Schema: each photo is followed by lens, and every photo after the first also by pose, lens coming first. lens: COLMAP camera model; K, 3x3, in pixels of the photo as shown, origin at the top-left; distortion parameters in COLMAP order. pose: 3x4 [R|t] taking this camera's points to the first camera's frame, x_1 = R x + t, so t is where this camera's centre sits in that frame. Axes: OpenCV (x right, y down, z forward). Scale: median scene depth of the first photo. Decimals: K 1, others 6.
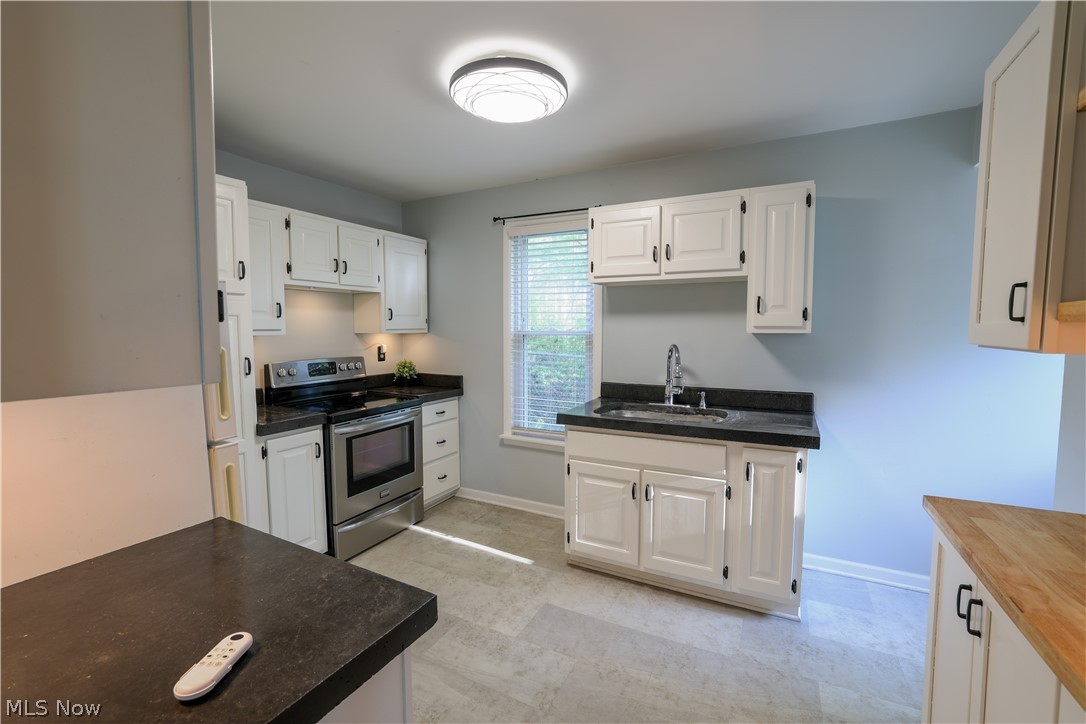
lens RADIAL K [[465.6, 0, 541.3], [0, 465.6, 364.9], [0, 0, 1]] dist [-0.050685, 0.020142]
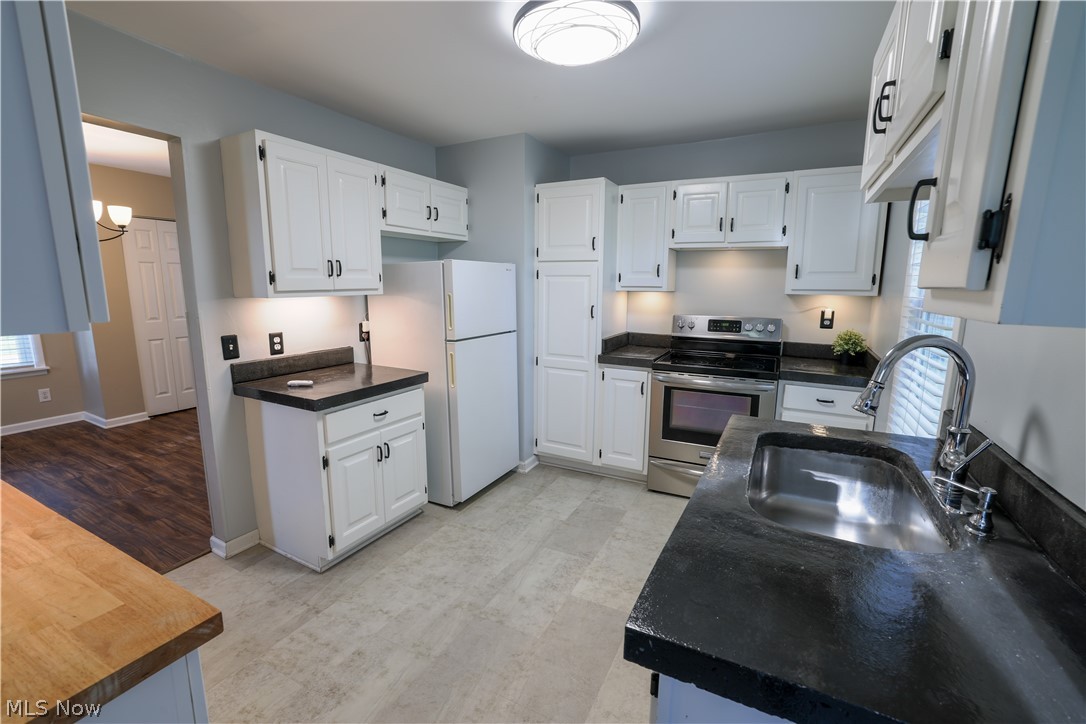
lens RADIAL K [[465.6, 0, 541.3], [0, 465.6, 364.9], [0, 0, 1]] dist [-0.050685, 0.020142]
pose [[0.002352, 0.171274, -0.985221, 0.589606], [-0.088000, 0.981437, 0.170406, -0.049075], [0.996118, 0.086299, 0.017380, 0.600949]]
